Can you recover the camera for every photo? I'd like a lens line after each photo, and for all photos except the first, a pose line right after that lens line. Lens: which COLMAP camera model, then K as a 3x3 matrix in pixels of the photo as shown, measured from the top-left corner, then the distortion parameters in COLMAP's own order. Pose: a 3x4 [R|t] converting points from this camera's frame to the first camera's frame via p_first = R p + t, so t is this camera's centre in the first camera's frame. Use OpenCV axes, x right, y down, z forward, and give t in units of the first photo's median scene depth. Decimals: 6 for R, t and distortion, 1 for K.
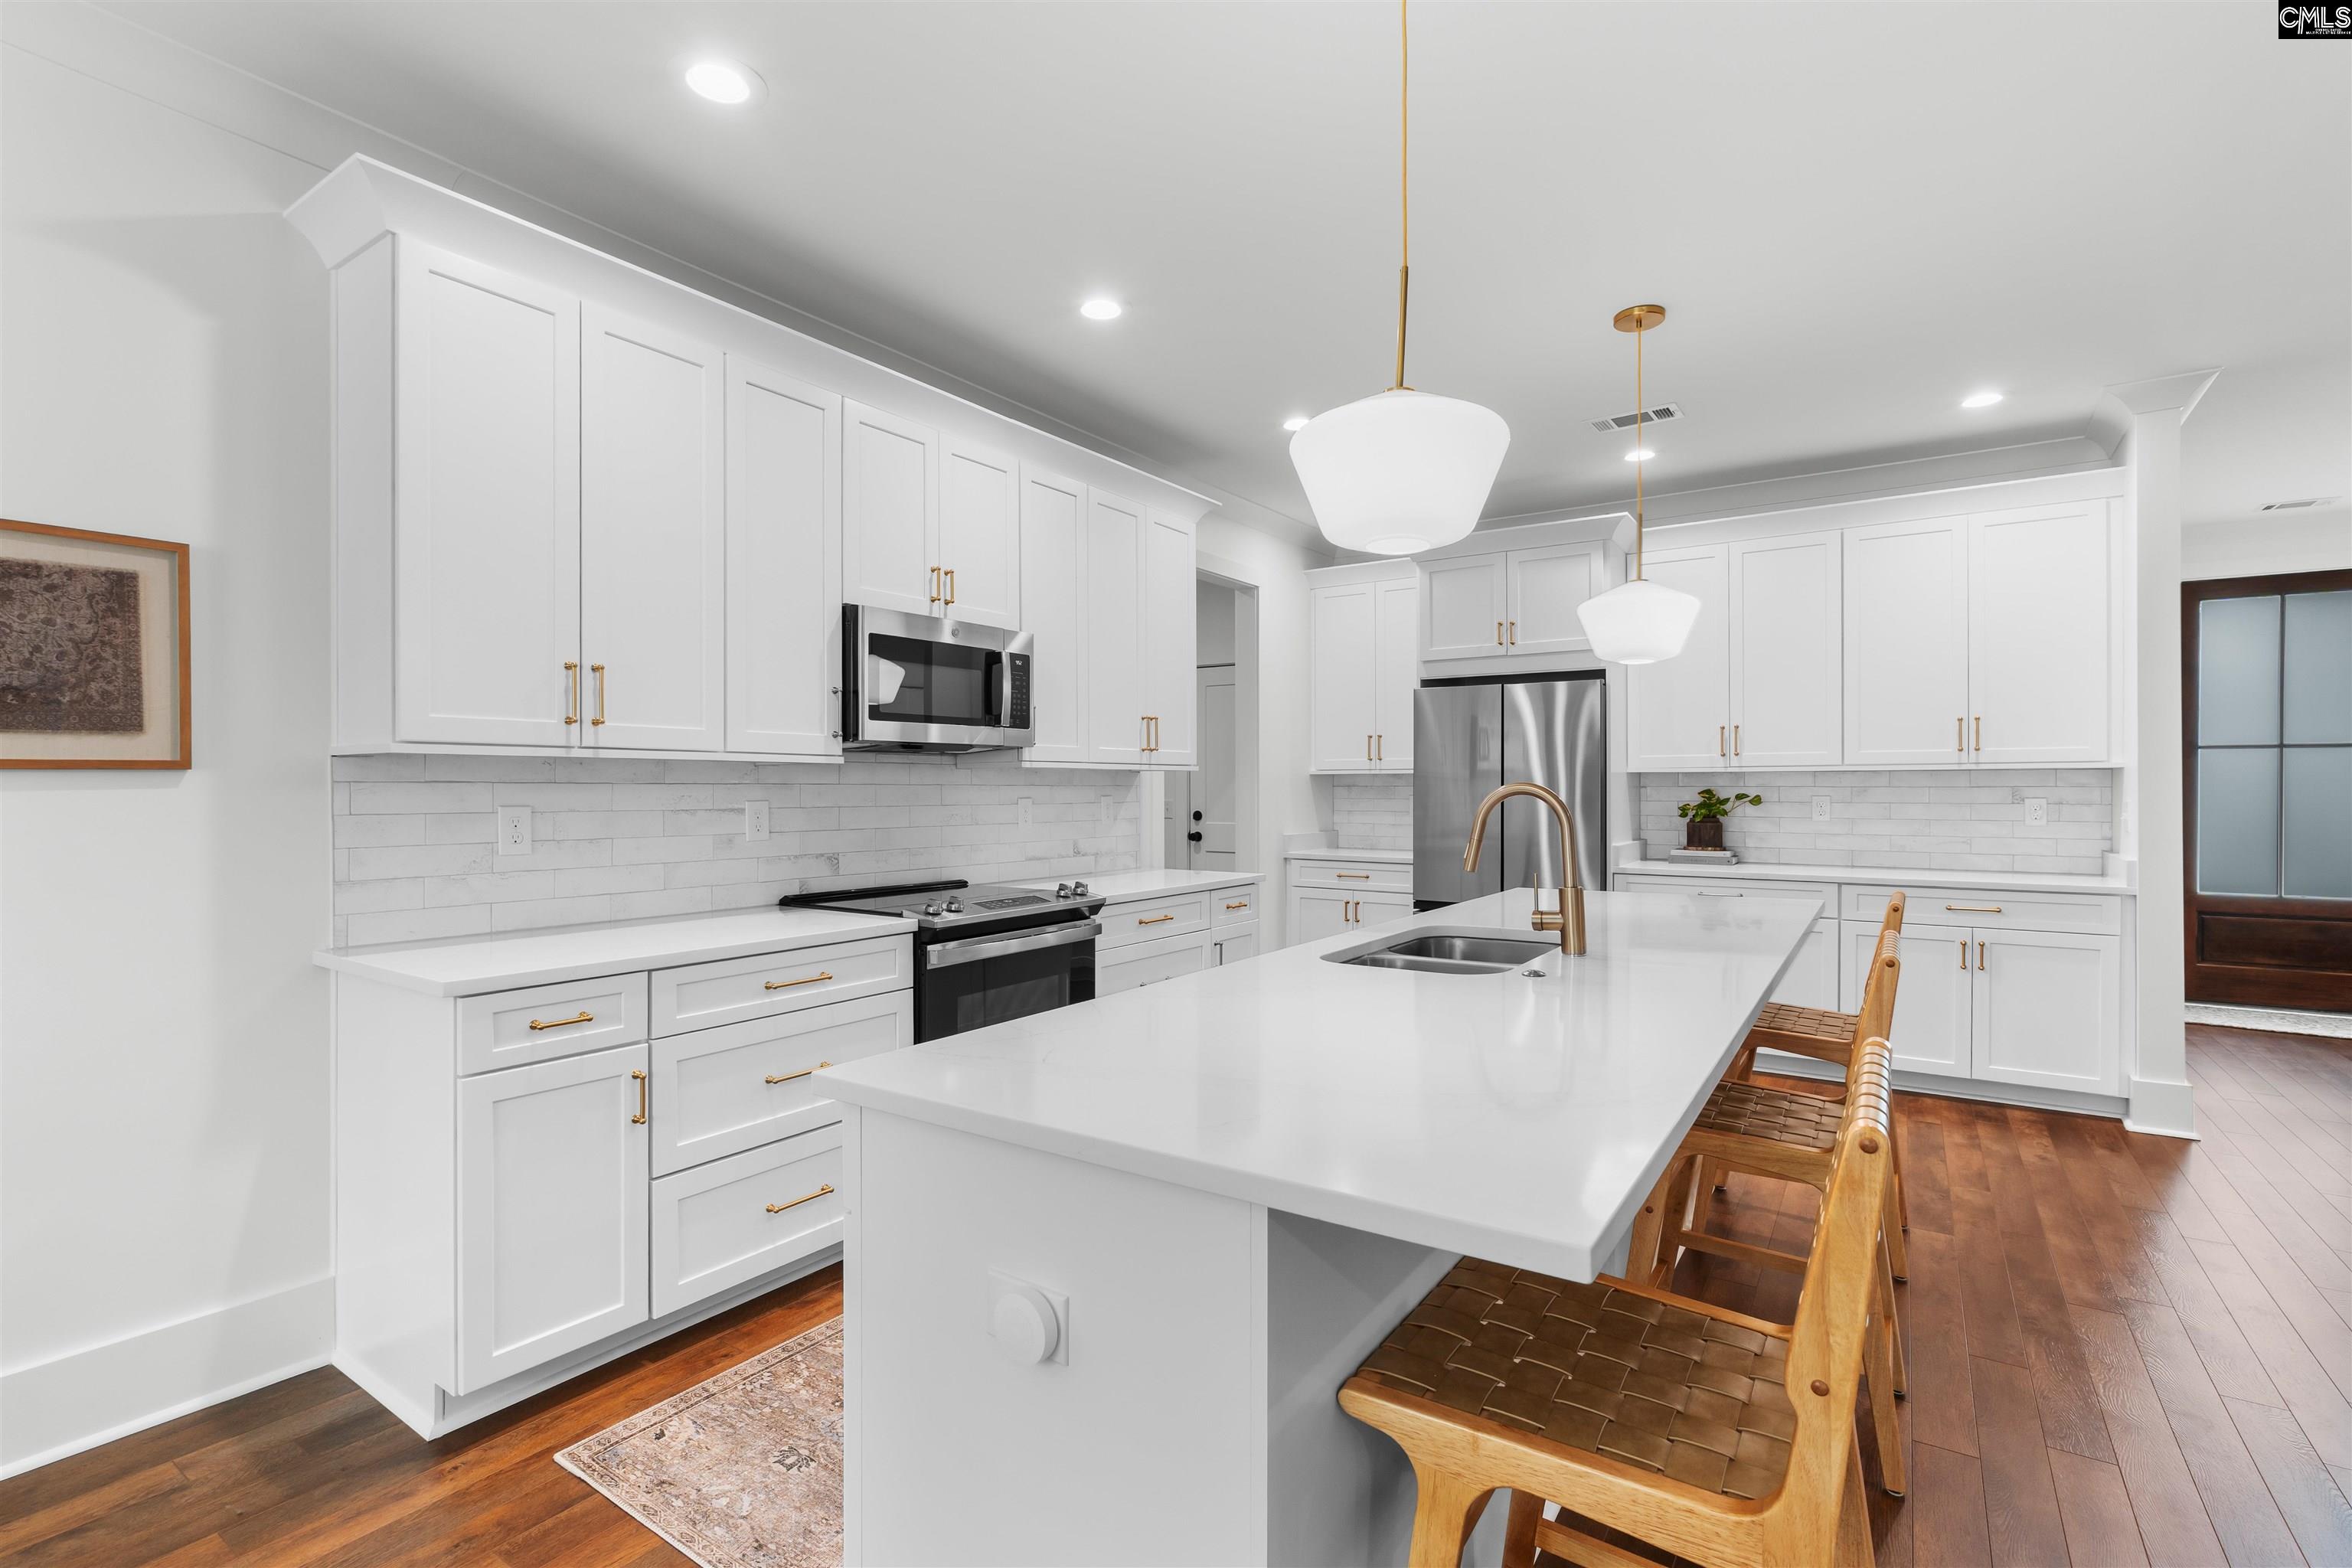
lens RADIAL K [[1087.6, 0, 1169.2], [0, 1087.6, 781.2], [0, 0, 1]] dist [-0.010287, 0.000160]
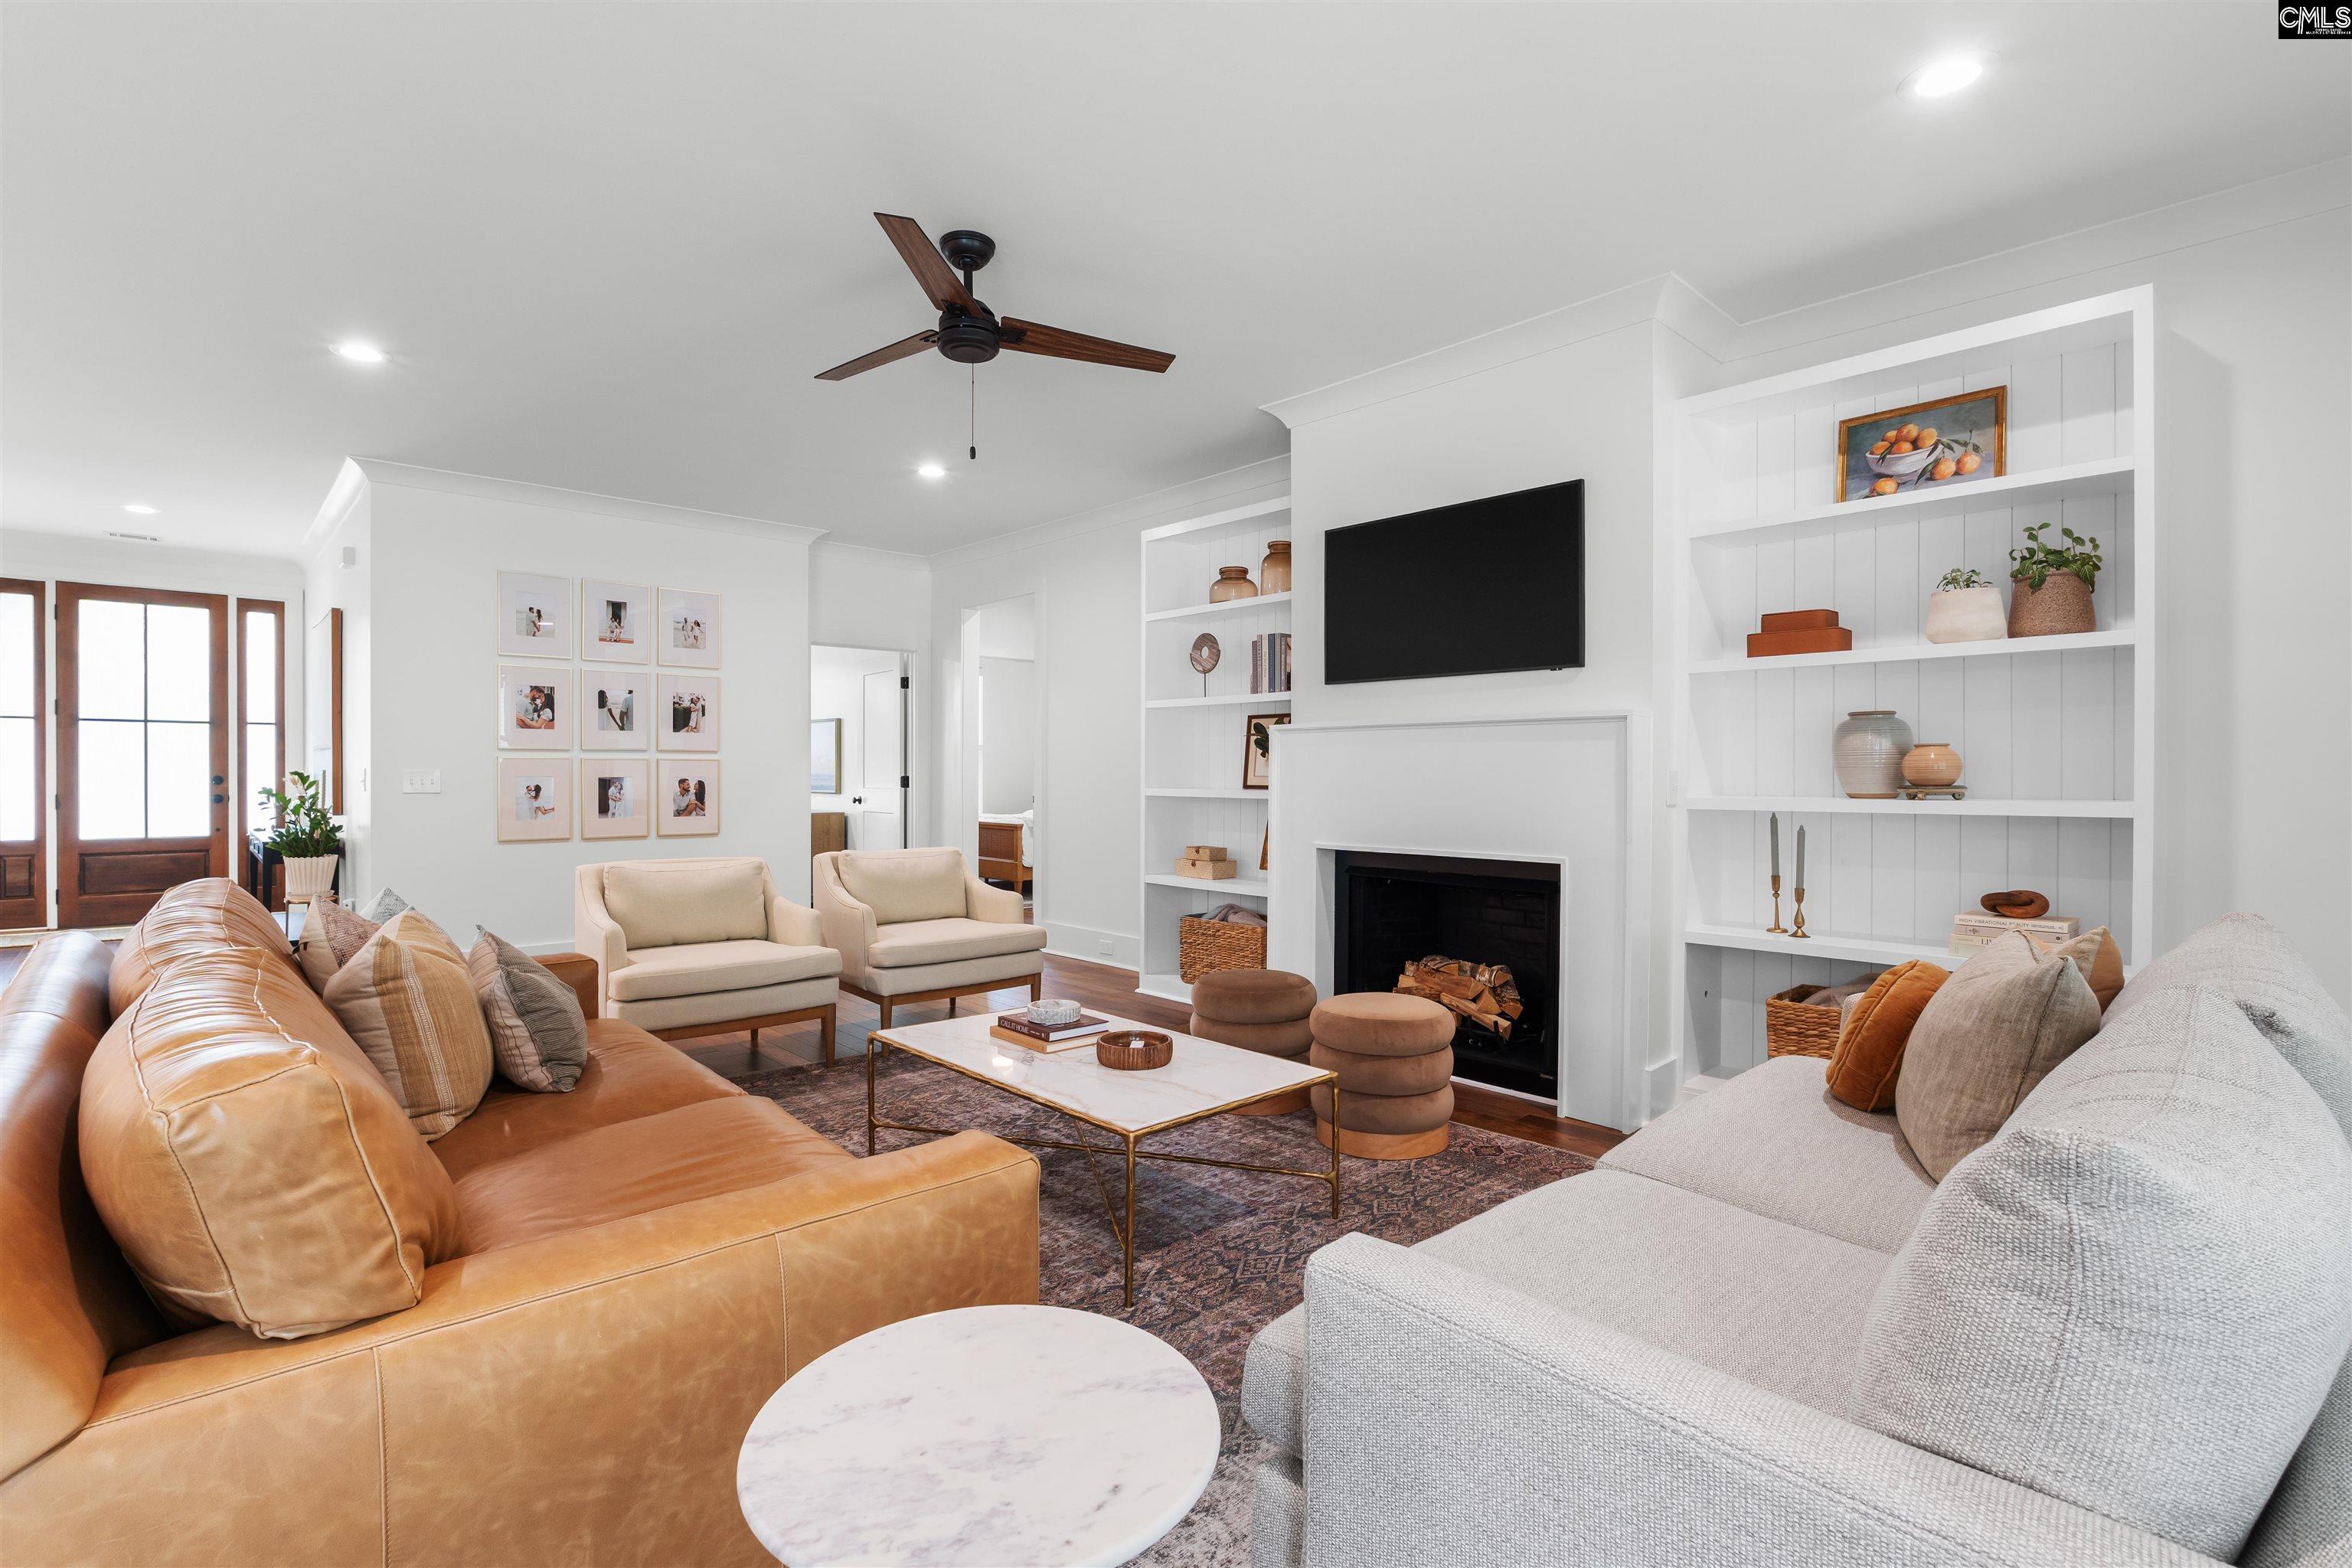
lens RADIAL K [[1087.6, 0, 1169.2], [0, 1087.6, 781.2], [0, 0, 1]] dist [-0.010287, 0.000160]
pose [[0.222263, -0.009605, 0.974939, 0.049029], [-0.009220, 0.999886, 0.011953, 0.016622], [-0.974943, -0.011646, 0.222149, -0.620628]]
